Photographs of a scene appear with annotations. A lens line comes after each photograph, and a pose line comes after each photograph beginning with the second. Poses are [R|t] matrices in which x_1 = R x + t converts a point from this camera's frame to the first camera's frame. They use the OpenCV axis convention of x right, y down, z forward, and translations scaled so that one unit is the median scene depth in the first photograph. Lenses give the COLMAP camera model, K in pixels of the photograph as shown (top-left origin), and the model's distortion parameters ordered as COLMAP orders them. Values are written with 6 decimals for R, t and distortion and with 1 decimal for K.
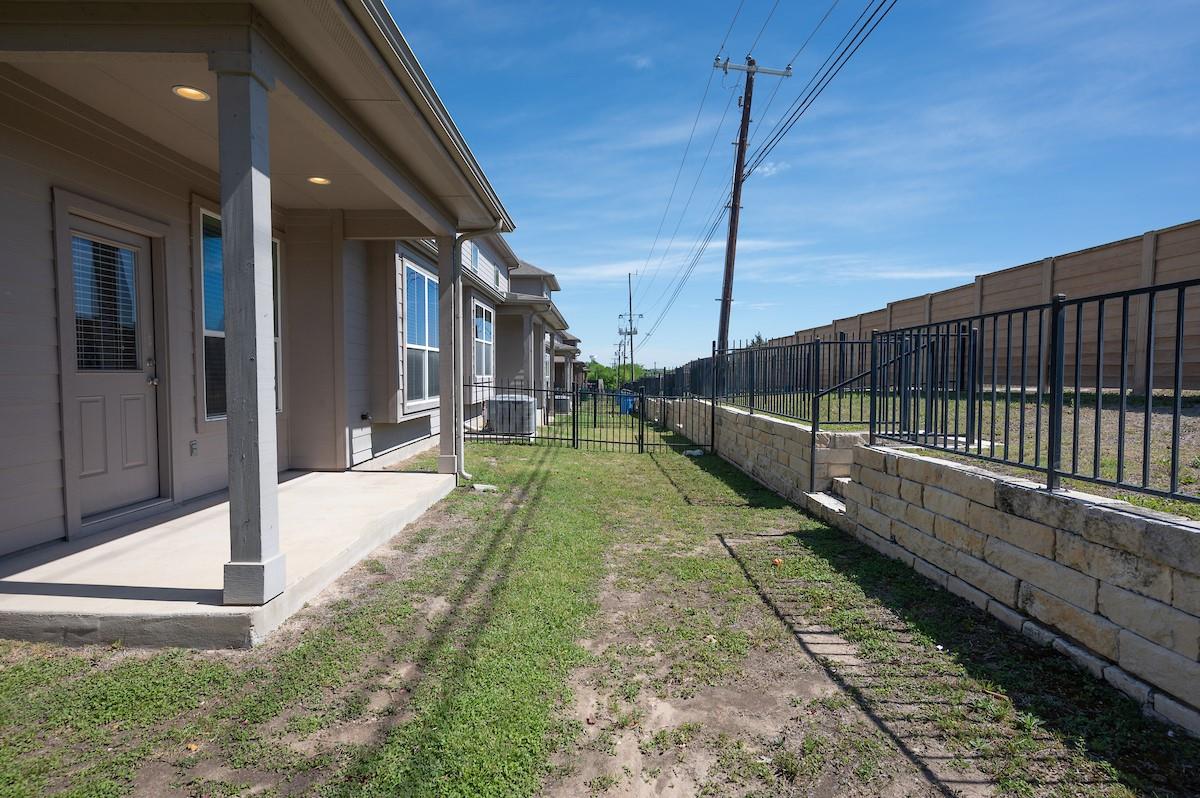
lens RADIAL K [[573.6, 0, 601.0], [0, 573.6, 401.6], [0, 0, 1]] dist [0.000371, 0.000818]
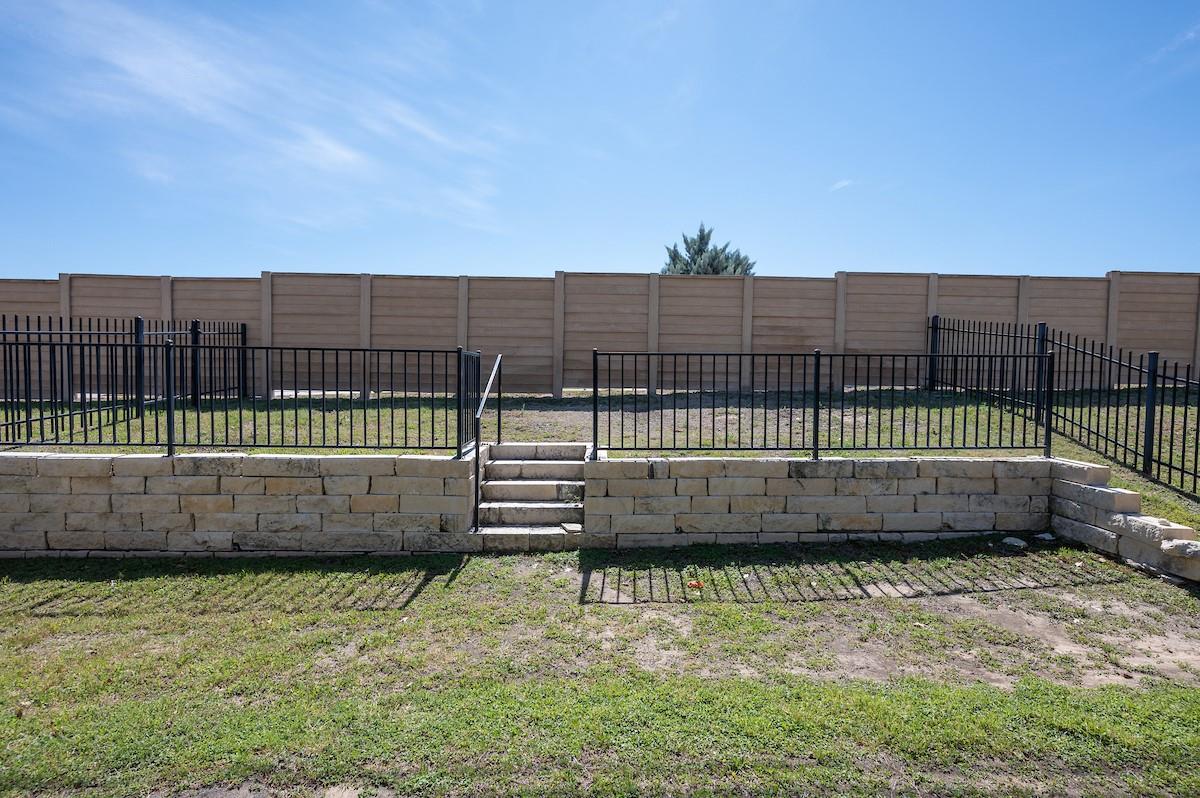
lens RADIAL K [[581.6, 0, 600.0], [0, 581.6, 399.0], [0, 0, 1]] dist [-0.002341, -0.000652]
pose [[-0.030691, -0.042654, 0.998618, -0.977524], [0.034723, 0.998441, 0.043713, -0.130652], [-0.998926, 0.036017, -0.029162, 1.707778]]
